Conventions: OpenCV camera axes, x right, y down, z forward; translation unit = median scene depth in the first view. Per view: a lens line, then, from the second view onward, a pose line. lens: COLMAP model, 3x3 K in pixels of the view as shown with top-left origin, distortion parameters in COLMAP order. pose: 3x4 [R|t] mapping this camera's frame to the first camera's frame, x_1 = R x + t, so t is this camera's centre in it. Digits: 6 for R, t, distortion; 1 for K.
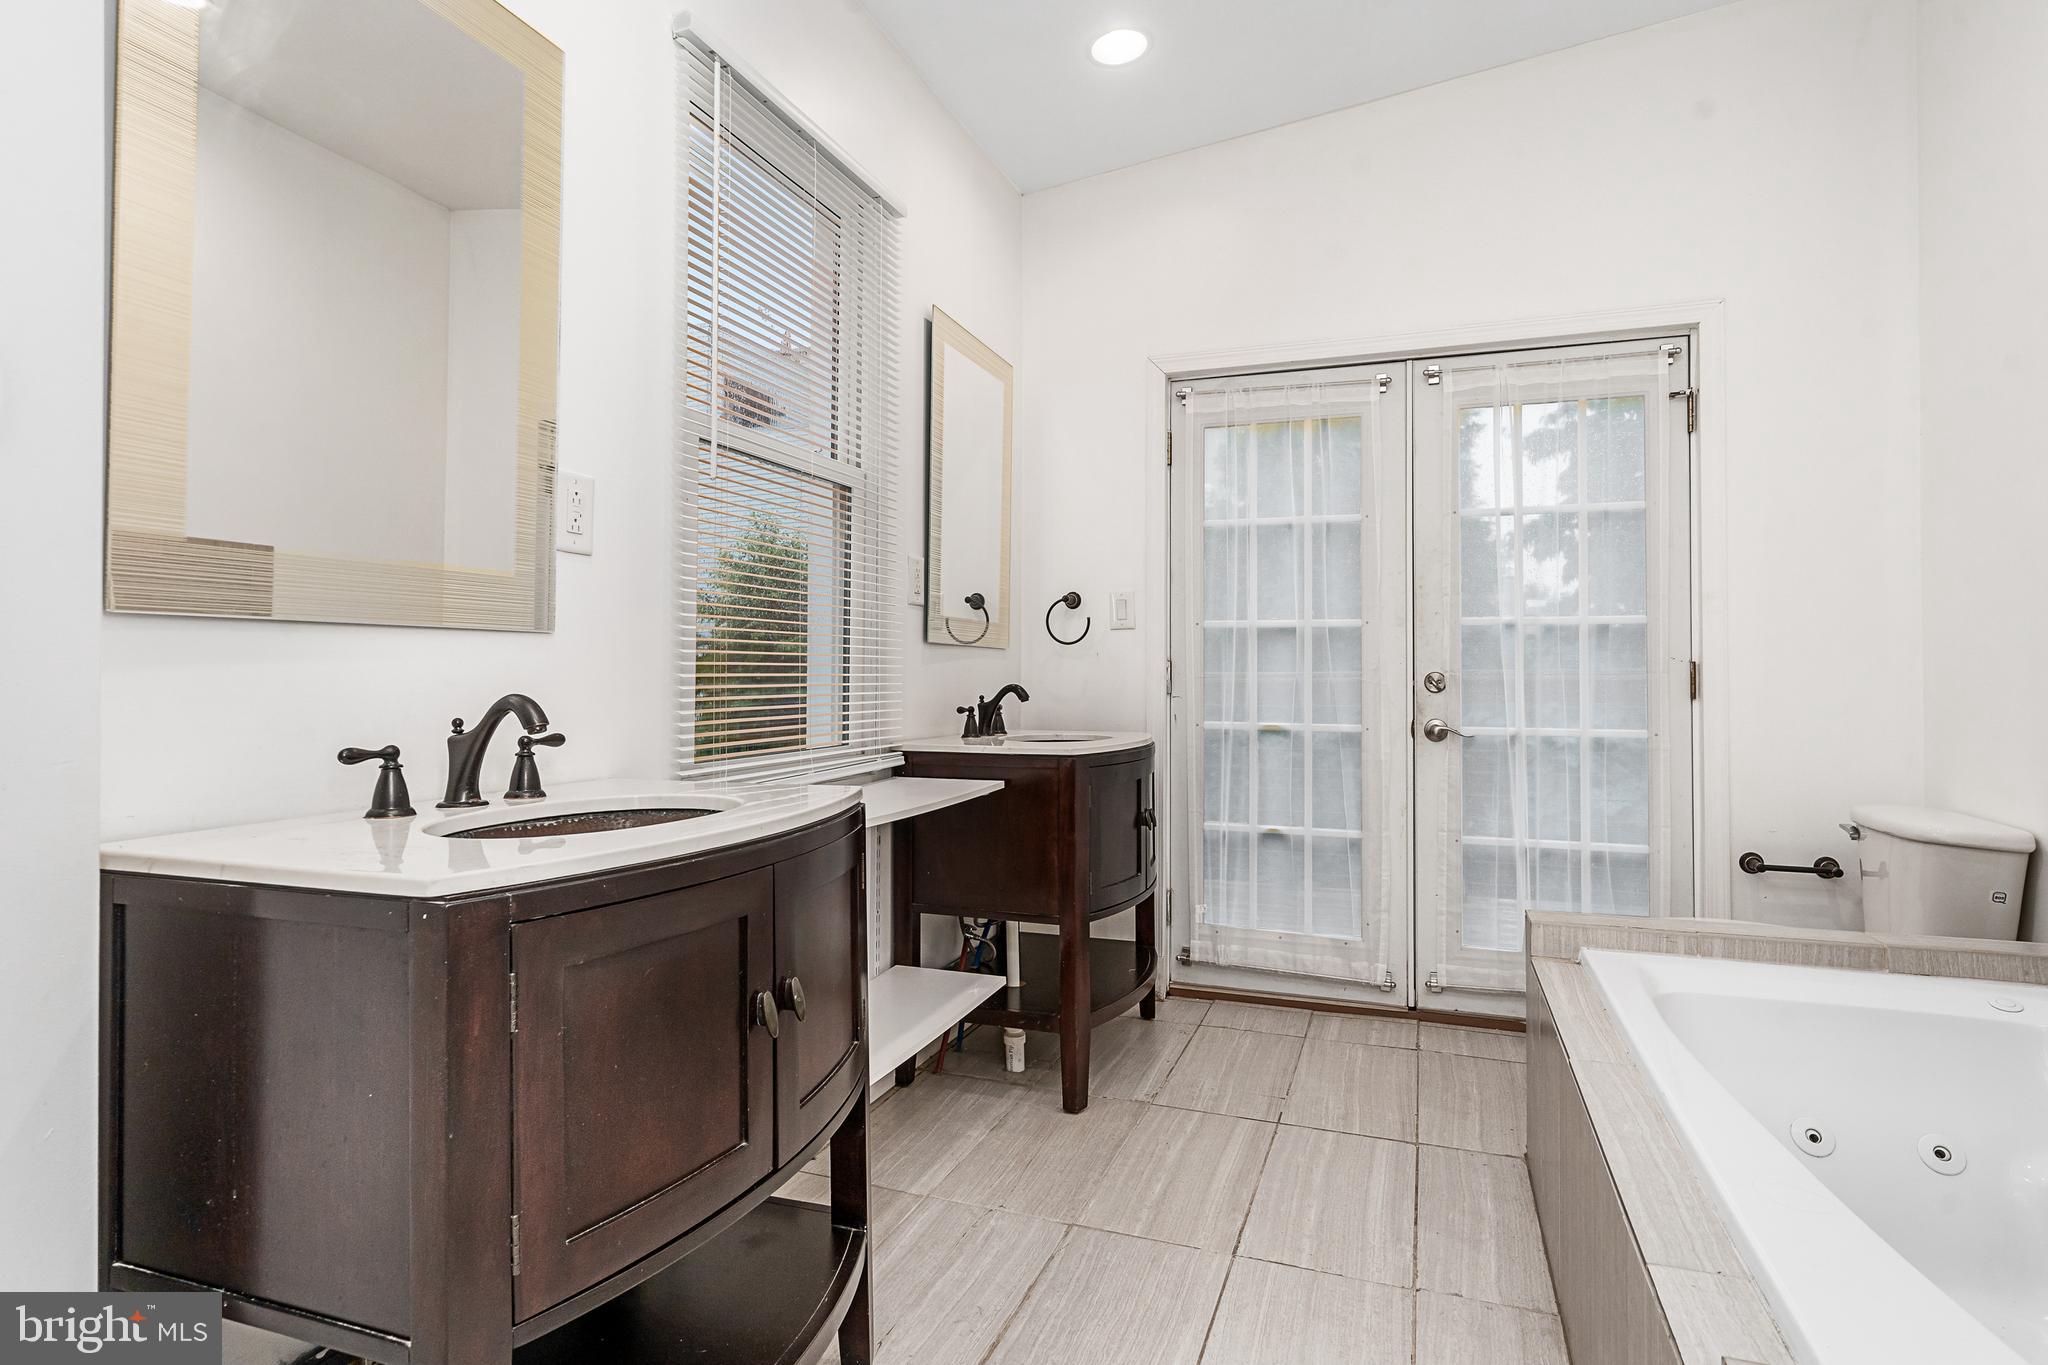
lens RADIAL K [[1049.8, 0, 1032.5], [0, 1049.8, 669.4], [0, 0, 1]] dist [-0.001452, 0.001909]
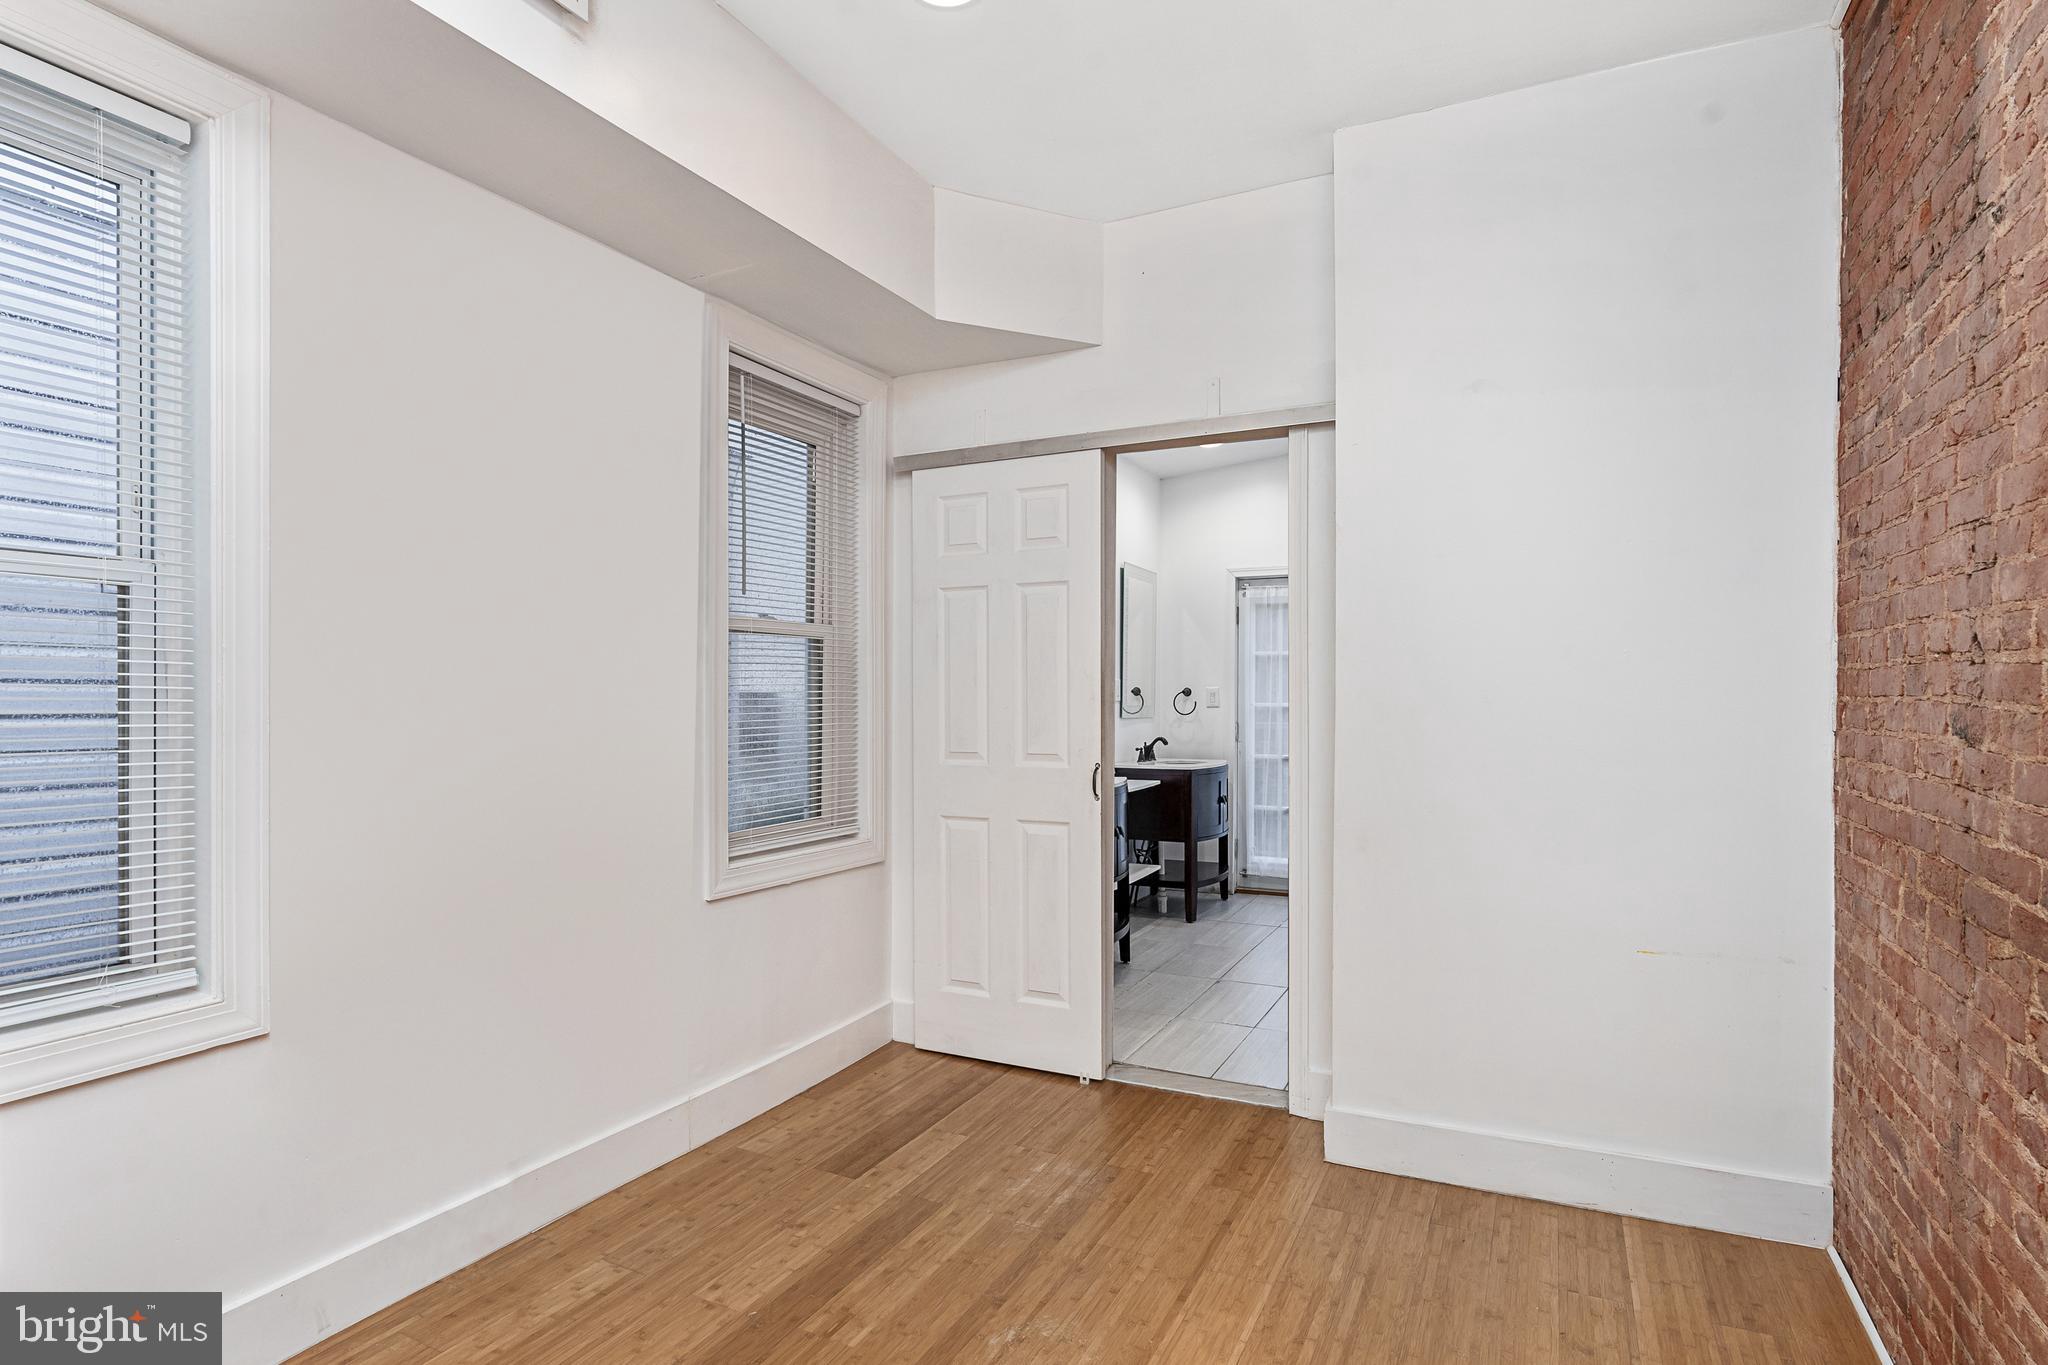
lens RADIAL K [[1049.8, 0, 1013.9], [0, 1049.8, 696.4], [0, 0, 1]] dist [-0.001452, 0.001909]
pose [[0.994698, 0.002164, -0.102816, -0.091357], [-0.001196, 0.999954, 0.009472, -0.083771], [0.102832, -0.009298, 0.994655, -1.098105]]
